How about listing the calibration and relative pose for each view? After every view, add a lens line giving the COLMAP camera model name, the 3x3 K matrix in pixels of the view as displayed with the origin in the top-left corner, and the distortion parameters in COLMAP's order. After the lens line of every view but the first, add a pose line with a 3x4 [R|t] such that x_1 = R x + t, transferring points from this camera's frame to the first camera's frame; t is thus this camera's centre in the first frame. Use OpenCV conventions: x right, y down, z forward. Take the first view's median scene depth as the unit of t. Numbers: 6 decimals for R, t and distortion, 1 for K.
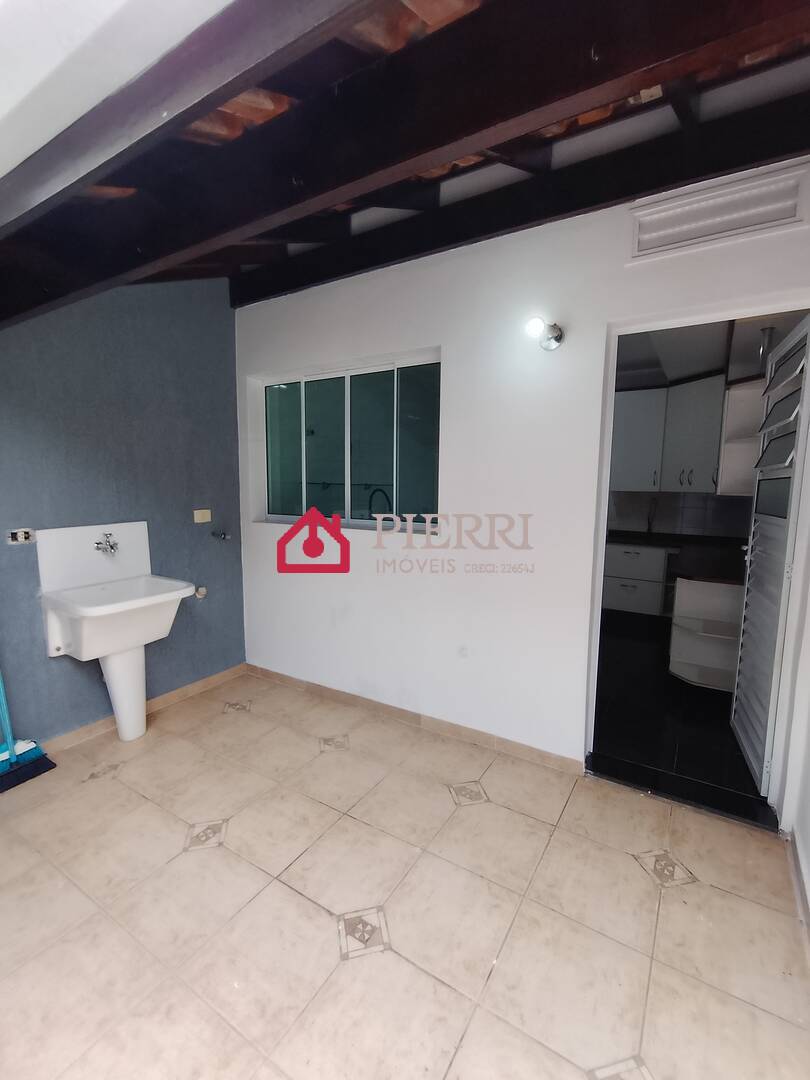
lens RADIAL K [[488.2, 0, 408.9], [0, 488.2, 543.7], [0, 0, 1]] dist [0.001868, 0.000568]
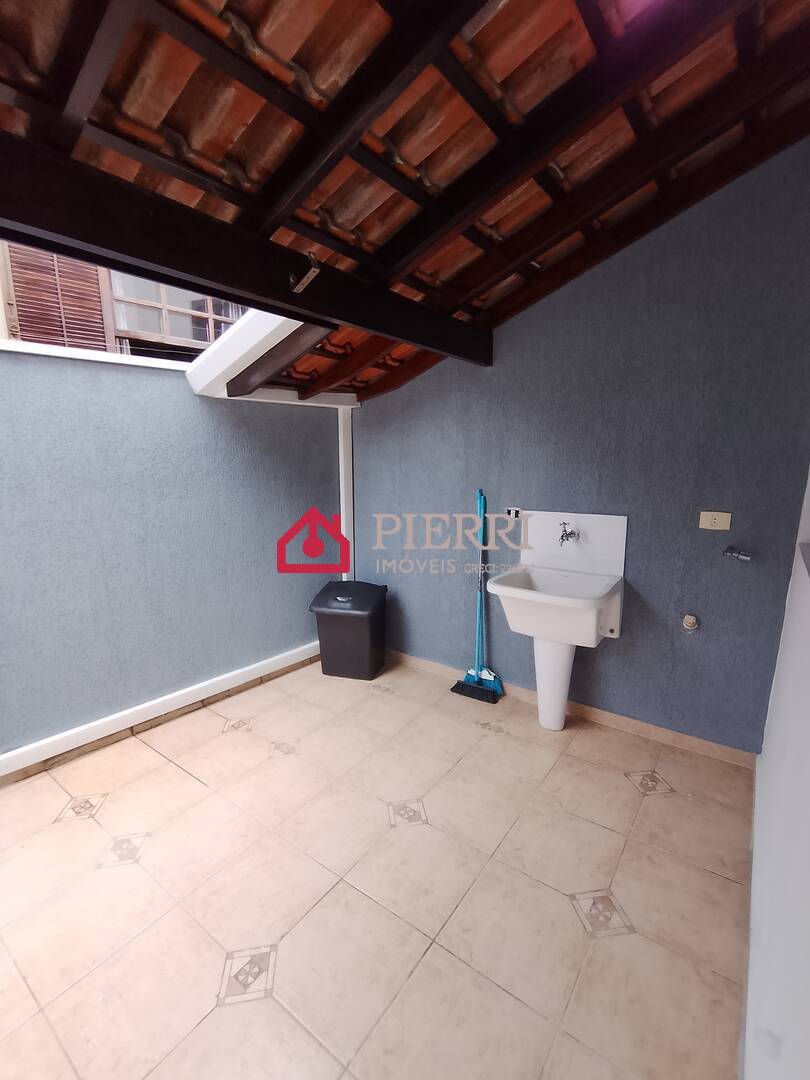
lens RADIAL K [[488.2, 0, 408.9], [0, 488.2, 543.7], [0, 0, 1]] dist [0.001868, 0.000568]
pose [[-0.075590, 0.177952, -0.981132, 0.399921], [-0.129369, 0.973880, 0.186604, -0.126233], [0.988711, 0.141034, -0.050594, 0.767981]]
